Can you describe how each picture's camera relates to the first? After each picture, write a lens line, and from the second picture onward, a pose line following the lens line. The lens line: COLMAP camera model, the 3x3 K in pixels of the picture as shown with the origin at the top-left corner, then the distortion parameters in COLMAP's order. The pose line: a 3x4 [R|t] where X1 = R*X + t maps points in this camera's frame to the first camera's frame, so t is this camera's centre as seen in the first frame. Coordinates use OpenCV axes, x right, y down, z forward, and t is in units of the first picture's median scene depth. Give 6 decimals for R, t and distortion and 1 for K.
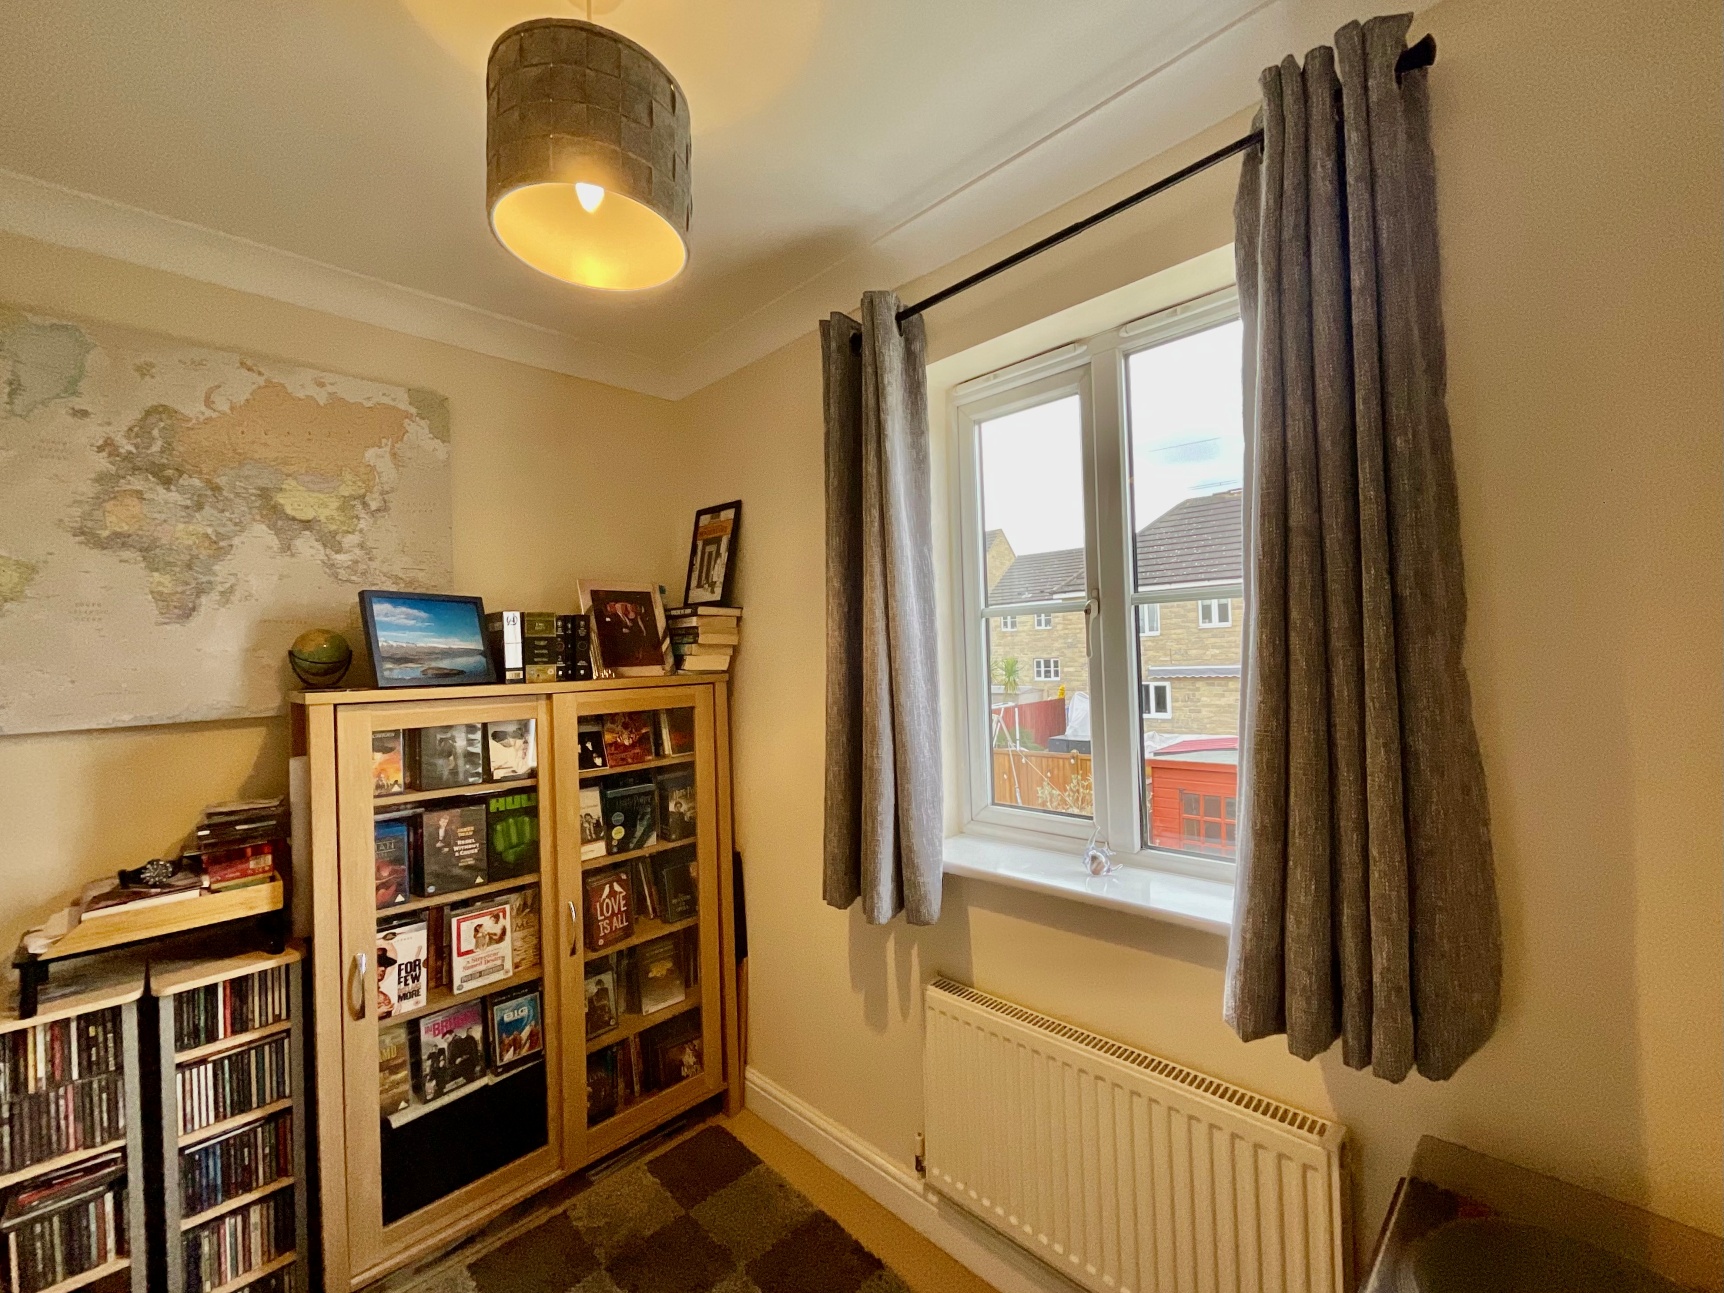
lens RADIAL K [[710.5, 0, 859.8], [0, 710.5, 642.8], [0, 0, 1]] dist [-0.003419, 0.002435]
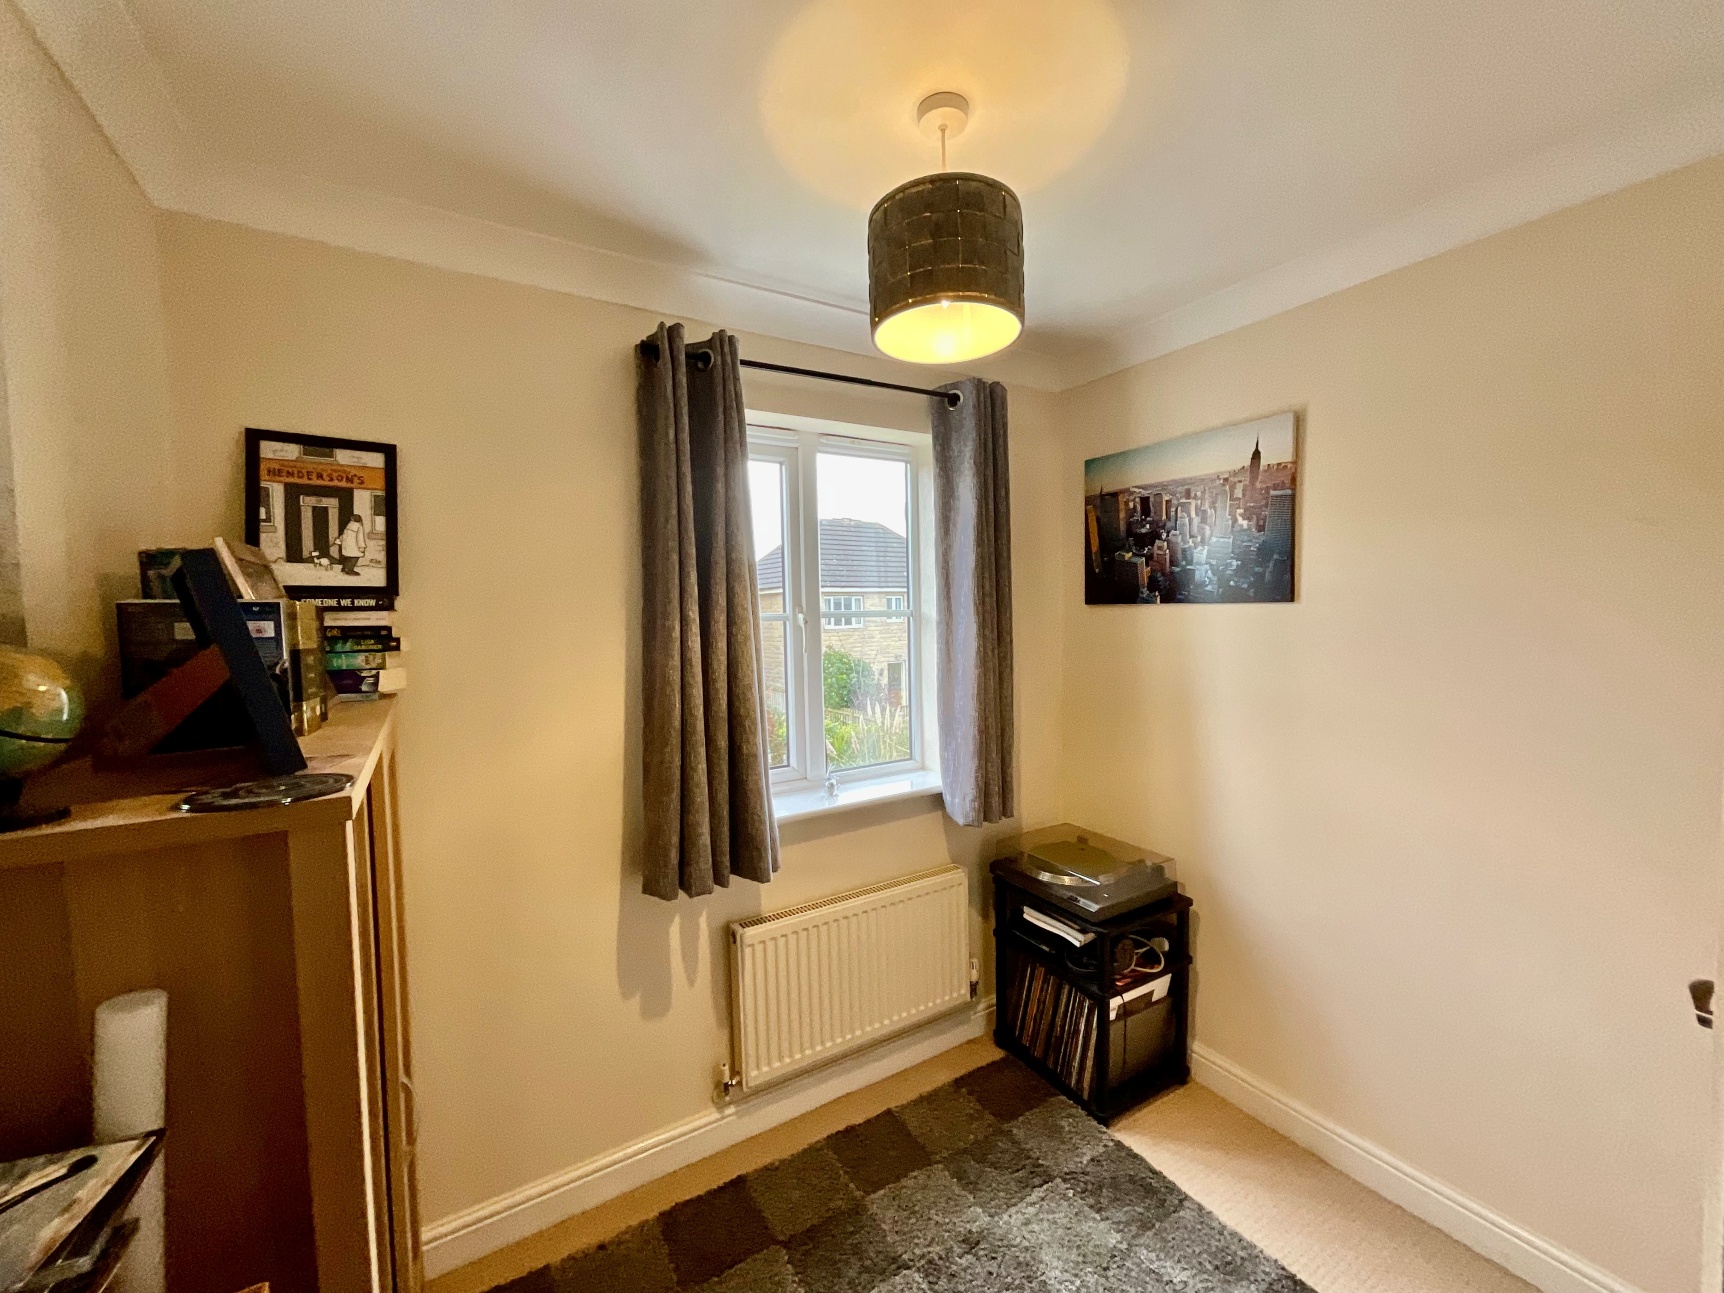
lens RADIAL K [[710.5, 0, 863.5], [0, 710.5, 648.0], [0, 0, 1]] dist [-0.003419, 0.002435]
pose [[0.223660, -0.020753, 0.974446, -0.739552], [0.002452, 0.999782, 0.020730, -0.013847], [-0.974664, -0.002247, 0.223662, 0.385969]]
